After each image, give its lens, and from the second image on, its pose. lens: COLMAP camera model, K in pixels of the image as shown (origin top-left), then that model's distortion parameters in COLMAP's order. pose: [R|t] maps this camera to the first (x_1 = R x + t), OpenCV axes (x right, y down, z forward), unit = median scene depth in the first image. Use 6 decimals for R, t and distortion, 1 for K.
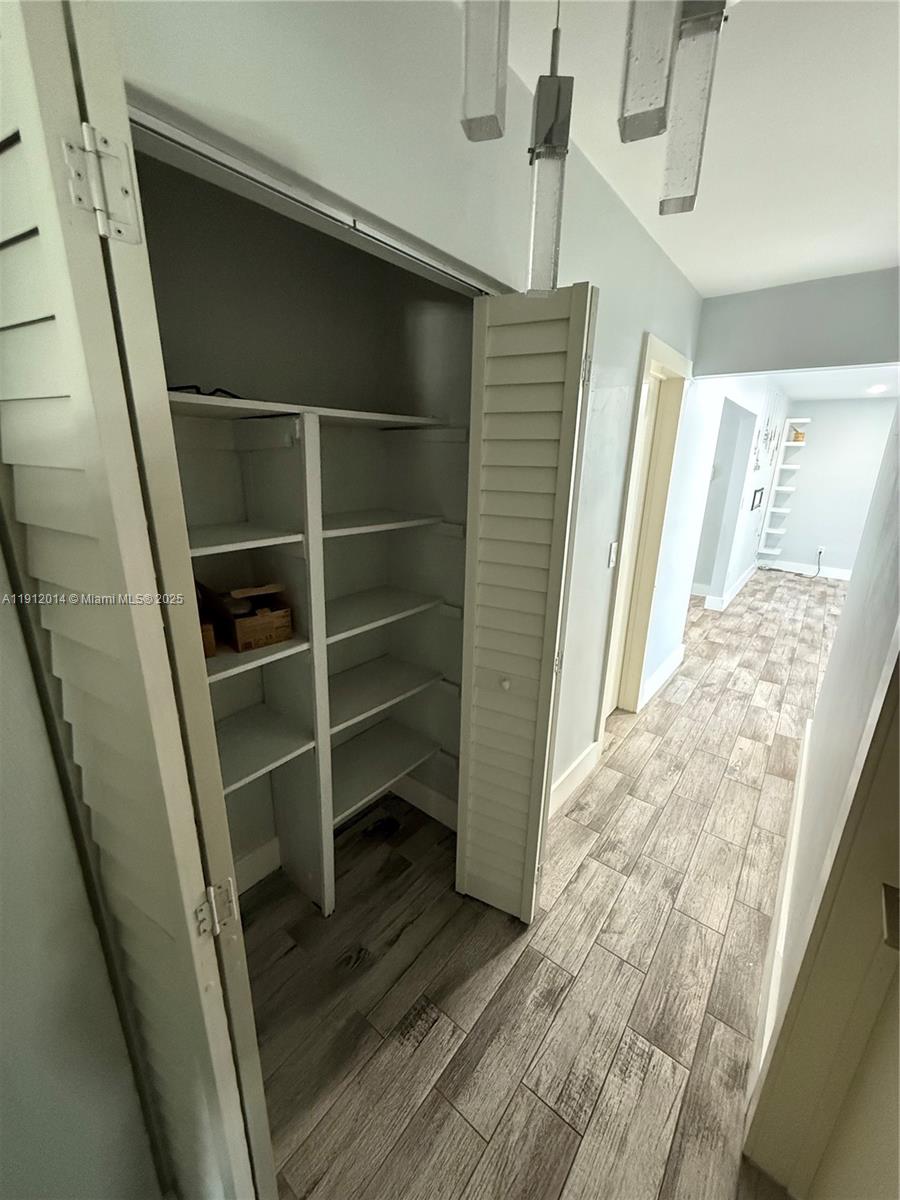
lens RADIAL K [[478.9, 0, 447.8], [0, 478.9, 598.0], [0, 0, 1]] dist [0.001118, -0.000808]
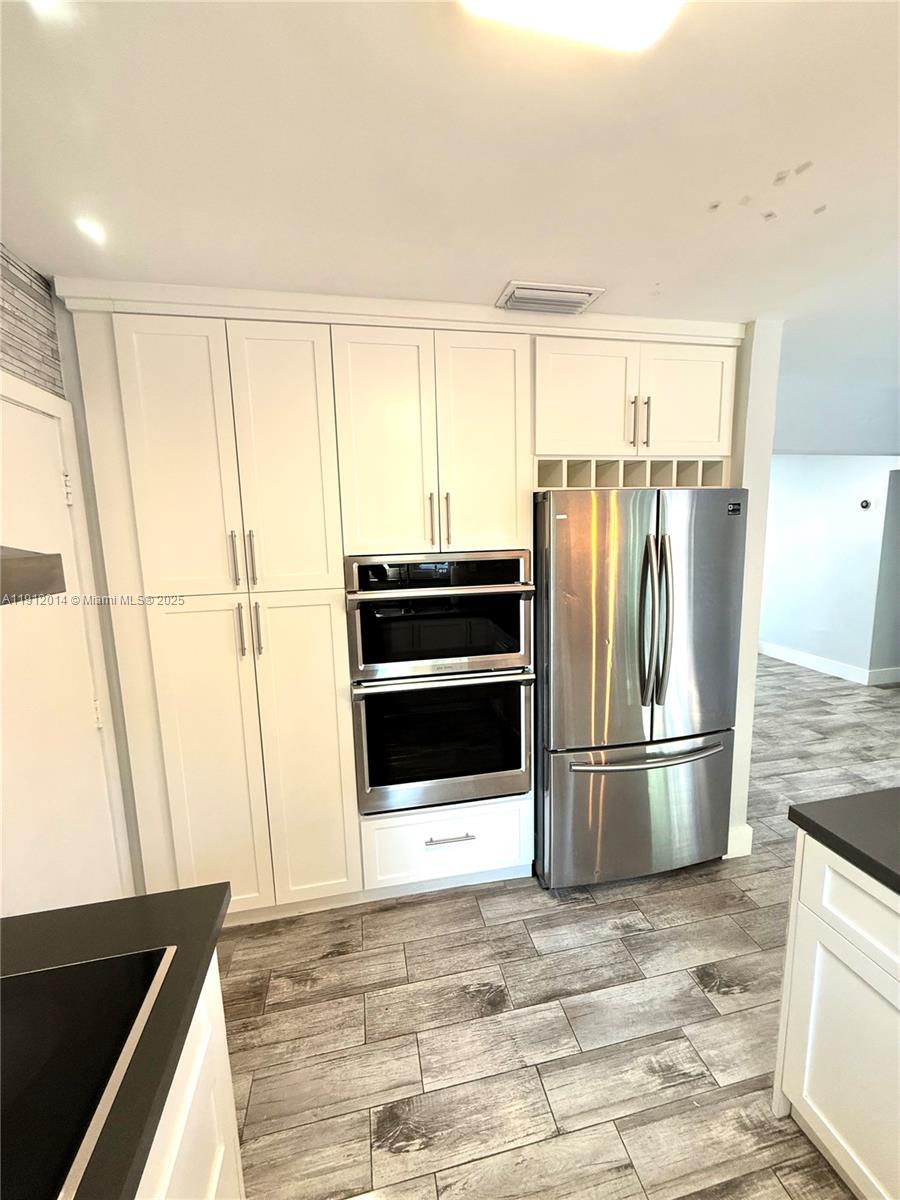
lens RADIAL K [[478.9, 0, 448.3], [0, 478.9, 594.6], [0, 0, 1]] dist [0.001118, -0.000808]
pose [[-0.775807, -0.090269, 0.624480, 0.963728], [0.184208, 0.914194, 0.360994, -0.947894], [-0.603482, 0.395096, -0.692610, 3.232211]]
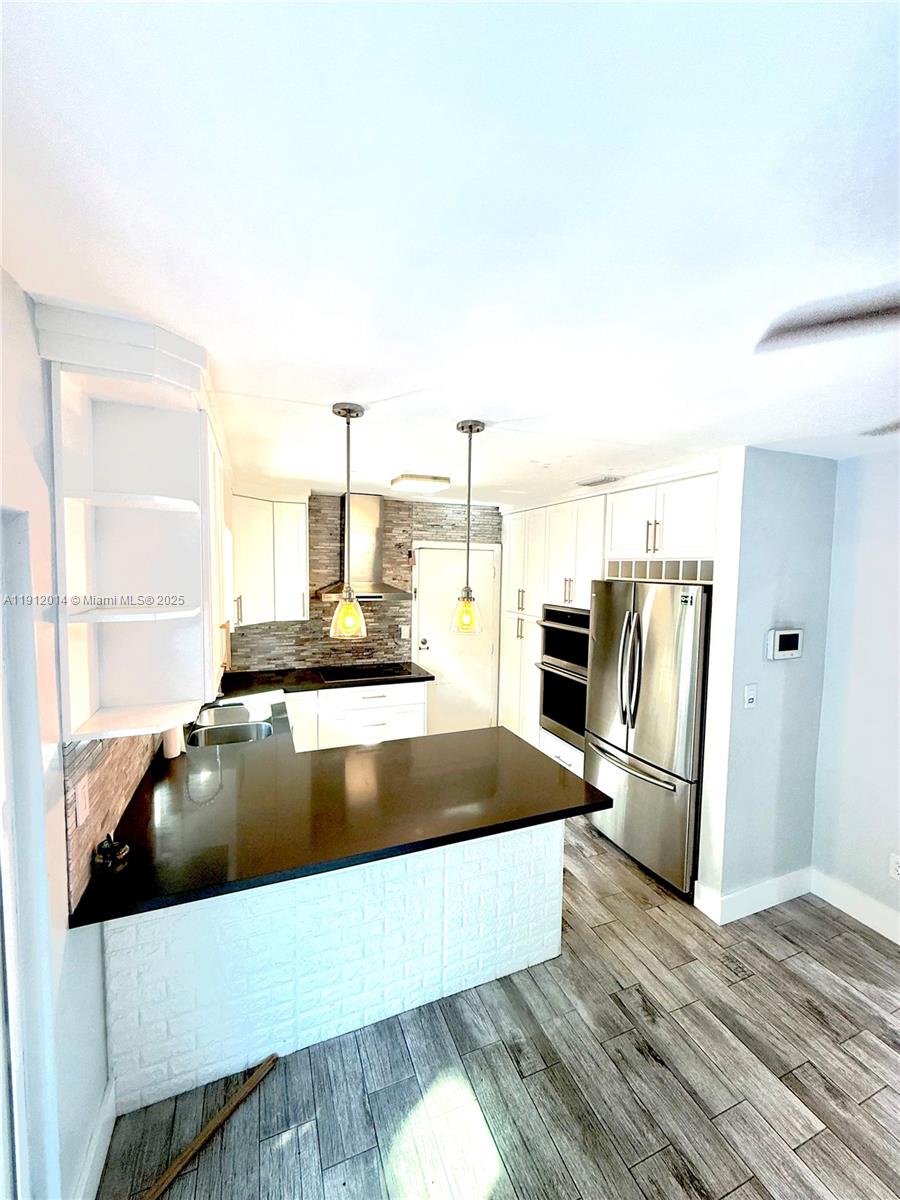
lens RADIAL K [[478.9, 0, 453.2], [0, 478.9, 596.3], [0, 0, 1]] dist [0.001118, -0.000808]
pose [[0.485472, -0.067427, 0.871648, -0.017777], [0.239411, 0.969162, -0.058372, -0.771299], [-0.840832, 0.237020, 0.486644, 2.265331]]
